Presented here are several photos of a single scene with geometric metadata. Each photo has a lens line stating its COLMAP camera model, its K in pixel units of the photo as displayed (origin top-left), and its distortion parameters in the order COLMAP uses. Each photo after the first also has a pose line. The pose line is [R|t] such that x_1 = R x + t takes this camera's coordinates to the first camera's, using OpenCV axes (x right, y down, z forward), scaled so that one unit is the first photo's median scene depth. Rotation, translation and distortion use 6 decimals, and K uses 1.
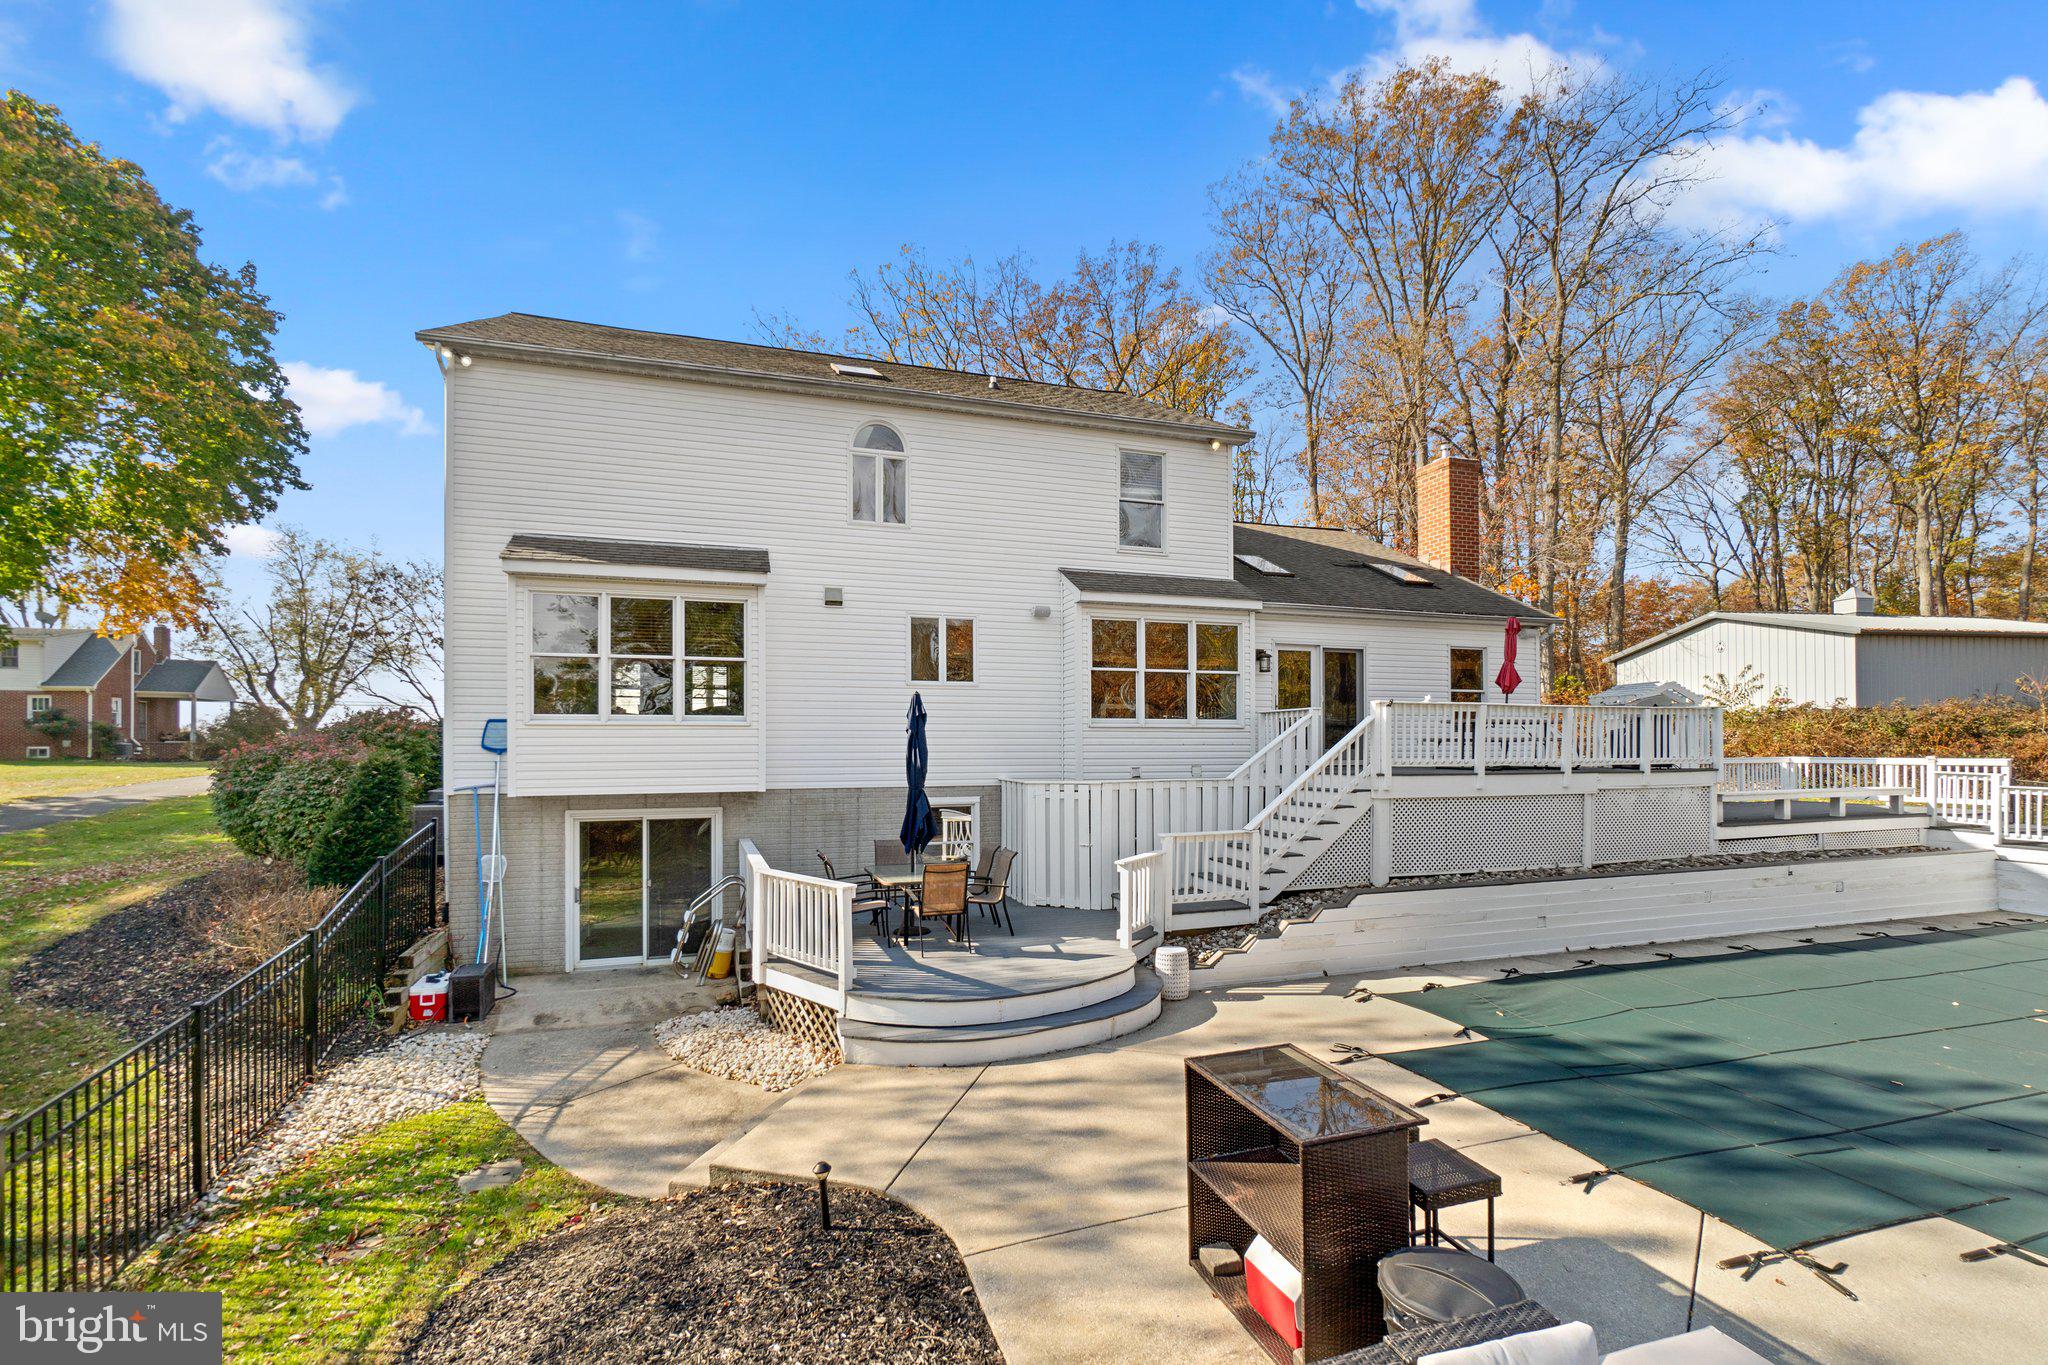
lens RADIAL K [[889.7, 0, 1022.7], [0, 889.7, 721.8], [0, 0, 1]] dist [-0.003645, -0.000320]
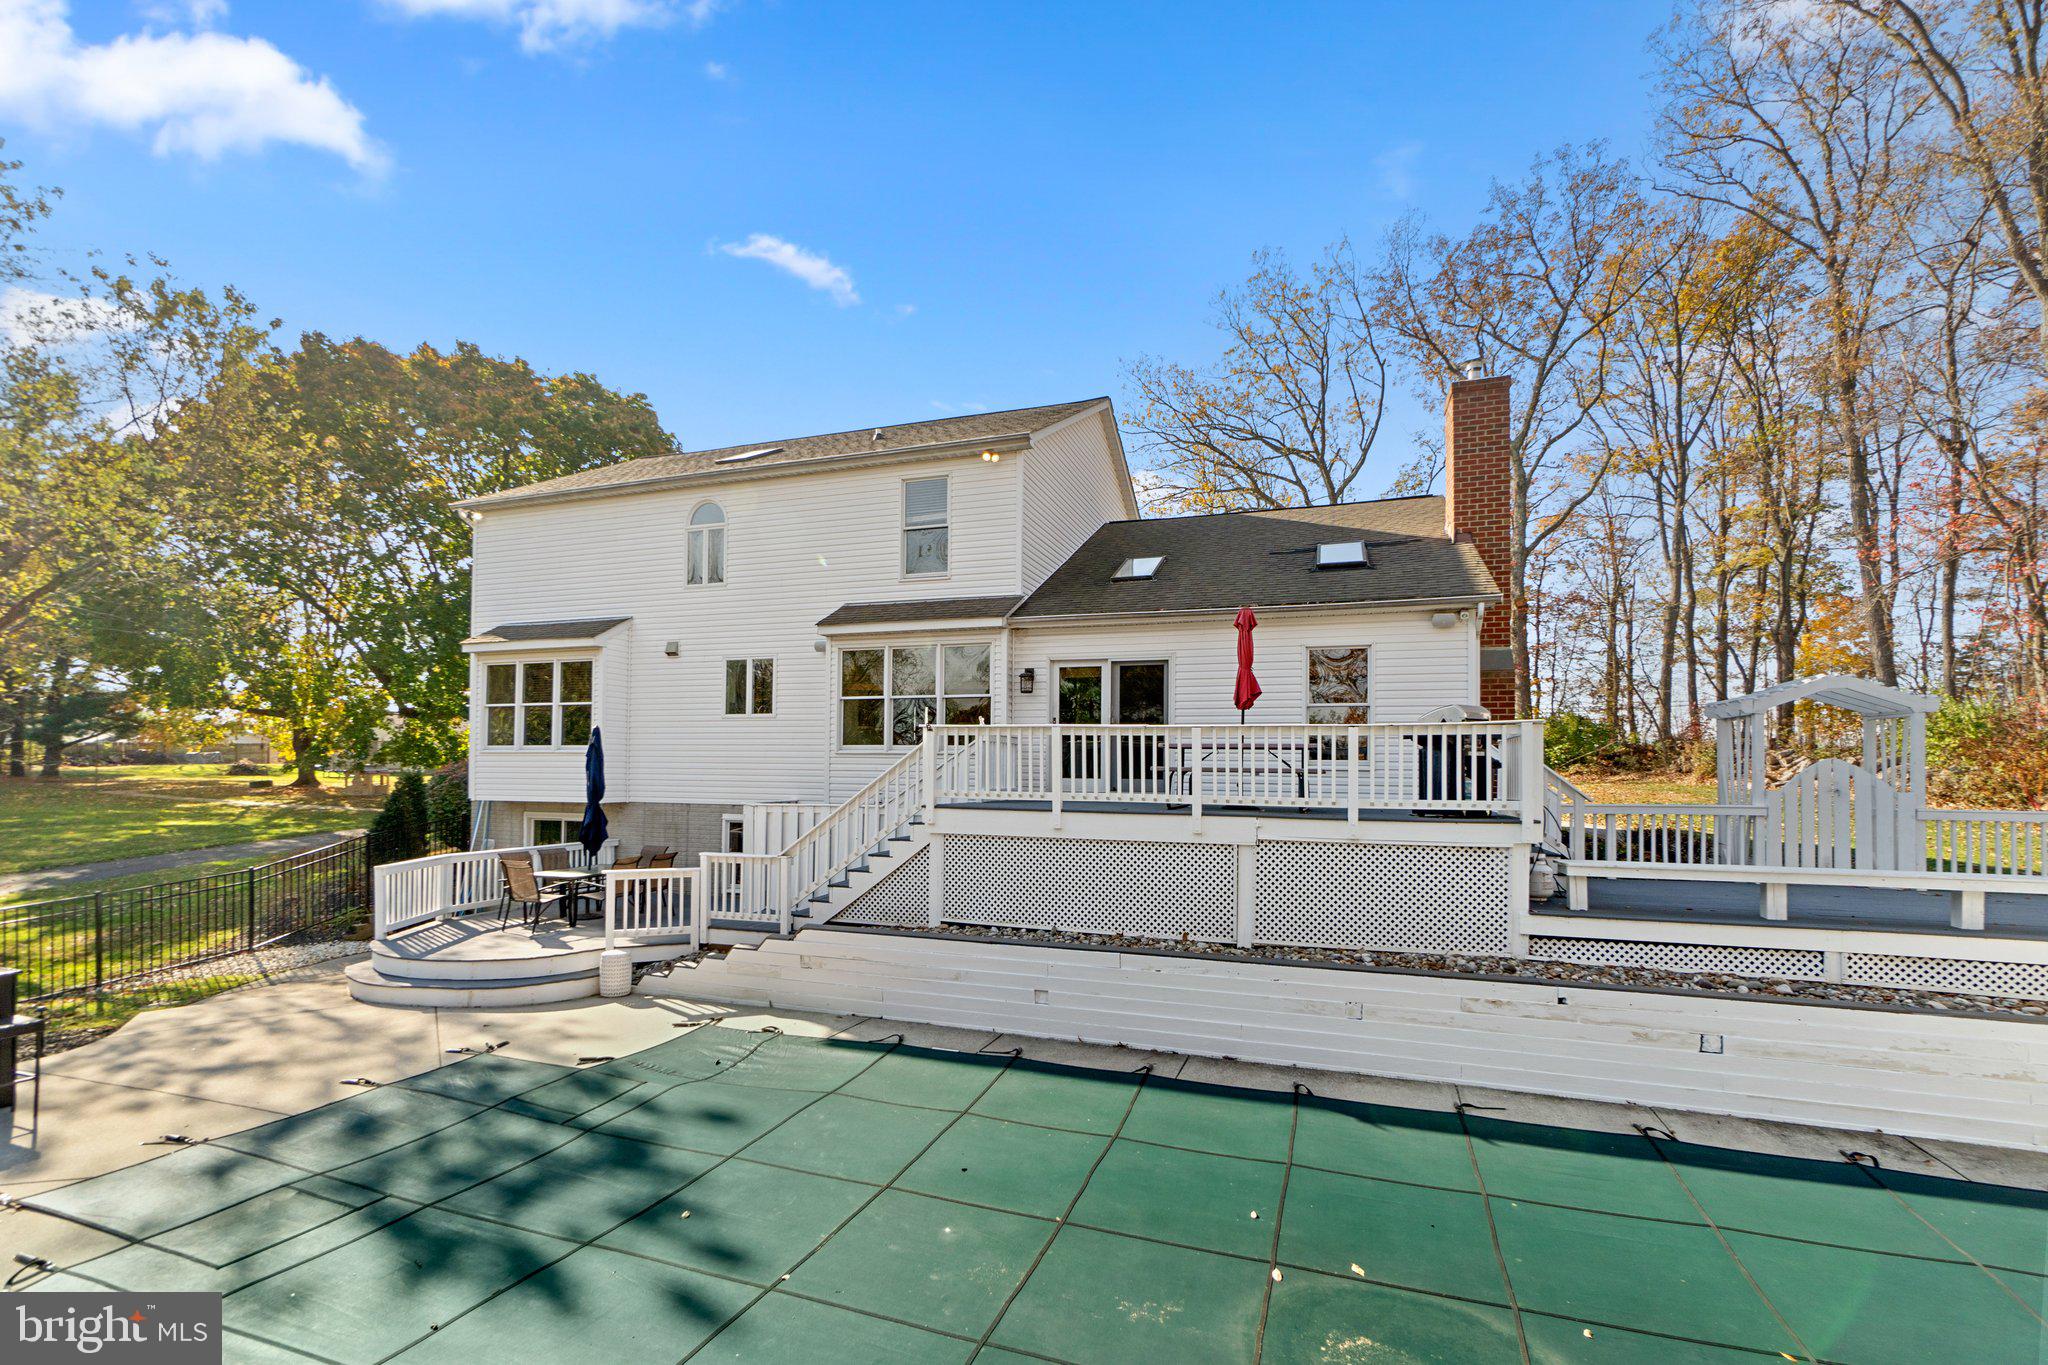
lens RADIAL K [[884.4, 0, 1015.7], [0, 884.4, 740.7], [0, 0, 1]] dist [-0.000848, -0.000284]
pose [[0.798164, -0.009176, -0.602371, 0.878694], [0.005163, 0.999951, -0.008392, 0.000216], [0.602419, 0.003588, 0.798172, 0.291210]]
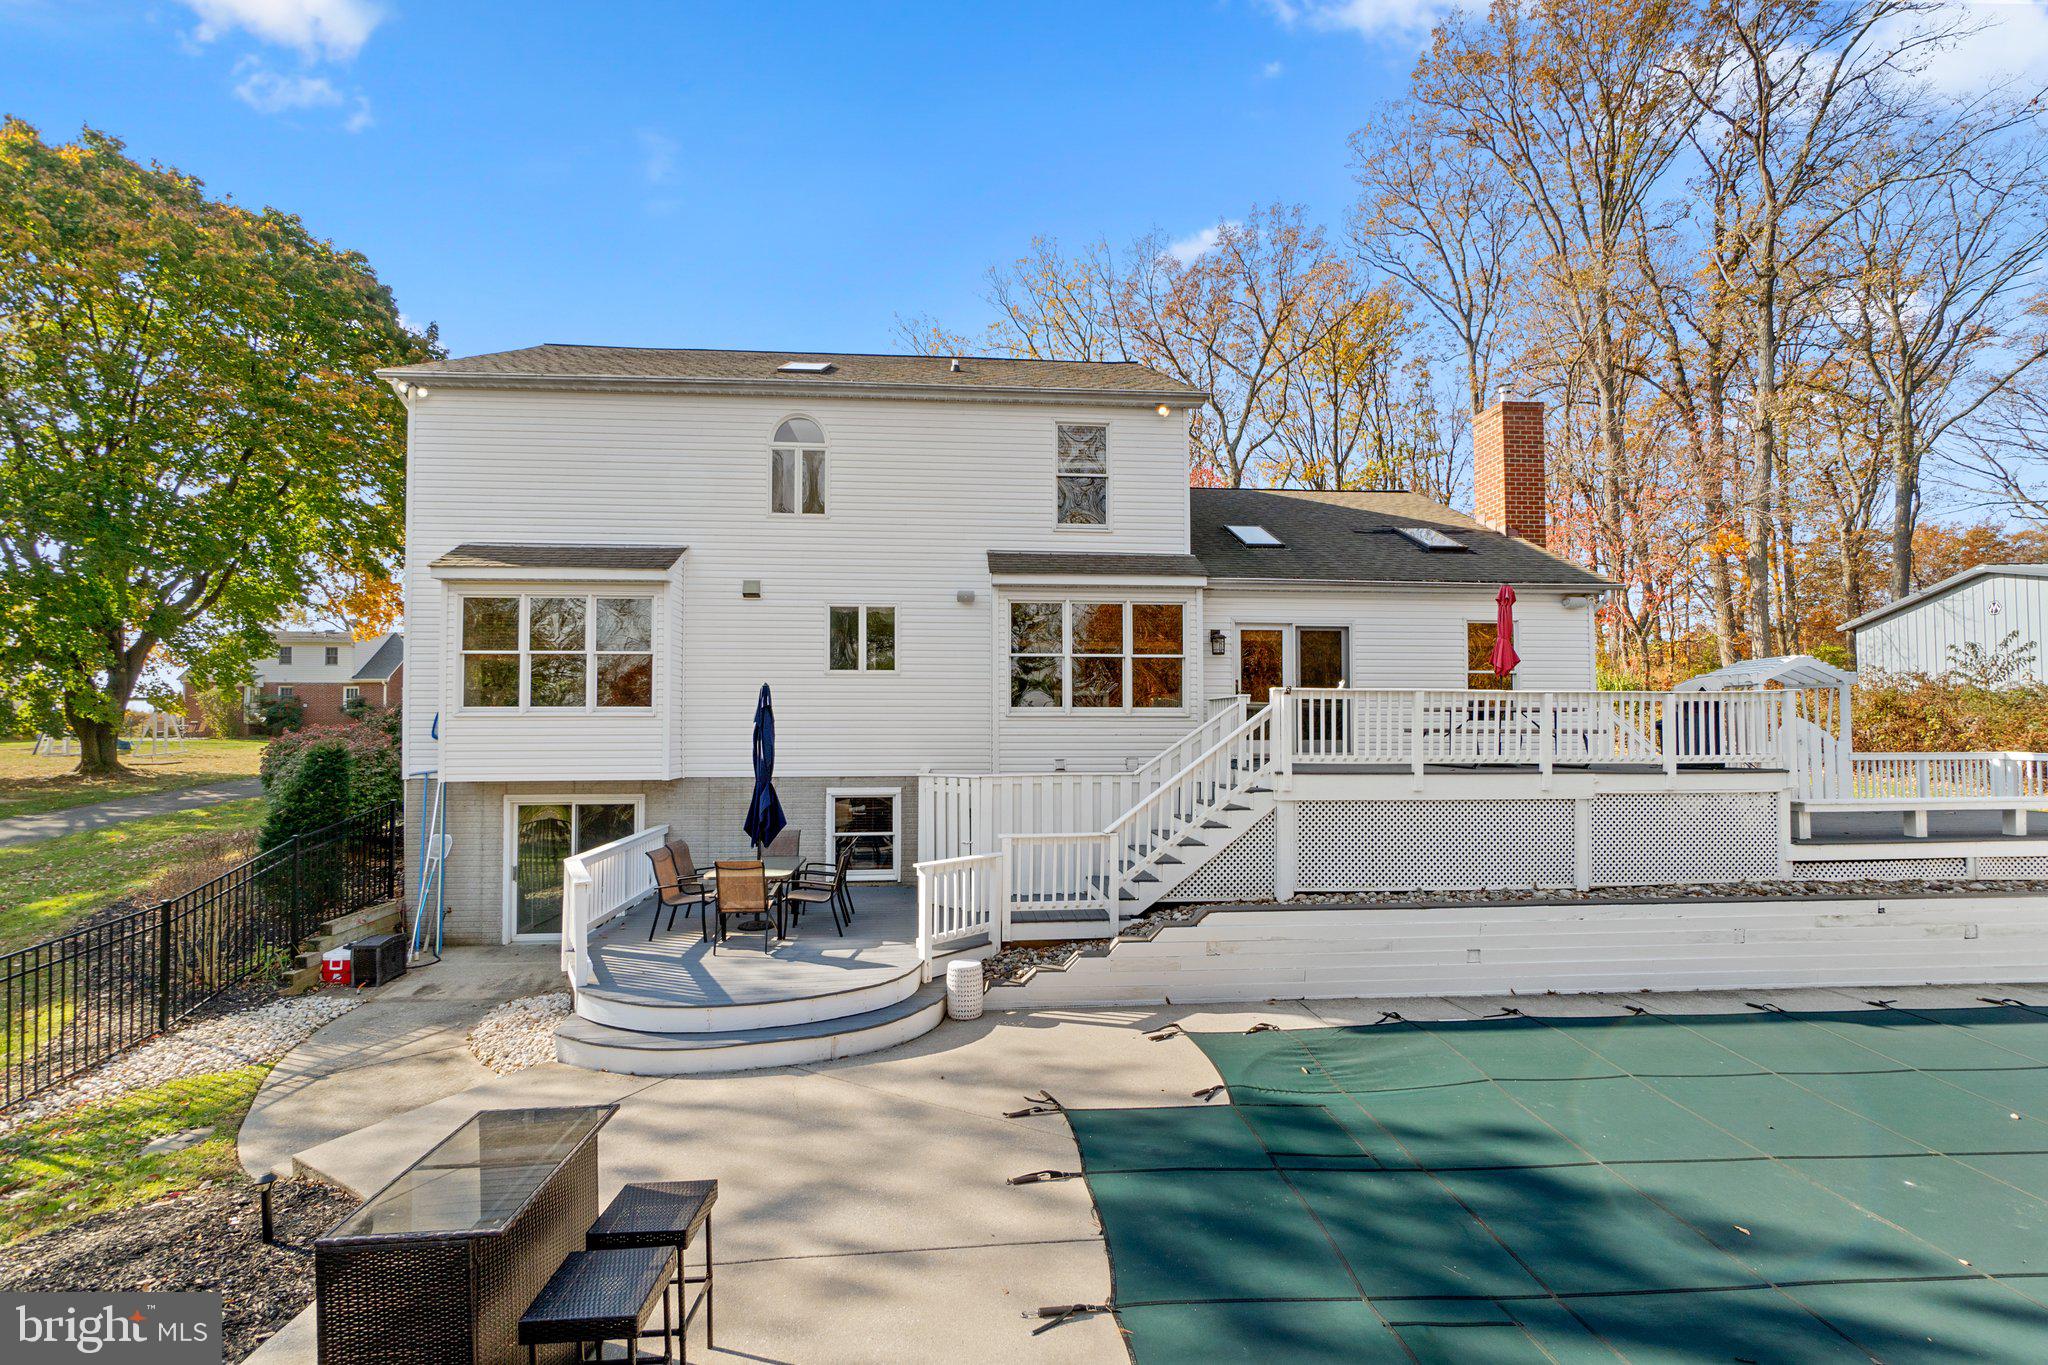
lens RADIAL K [[876.5, 0, 1018.1], [0, 876.5, 685.8], [0, 0, 1]] dist [-0.001471, -0.000359]
pose [[0.971797, -0.008801, -0.235657, 0.308404], [0.004317, 0.999800, -0.019537, -0.008667], [0.235781, 0.017969, 0.971640, 0.092904]]
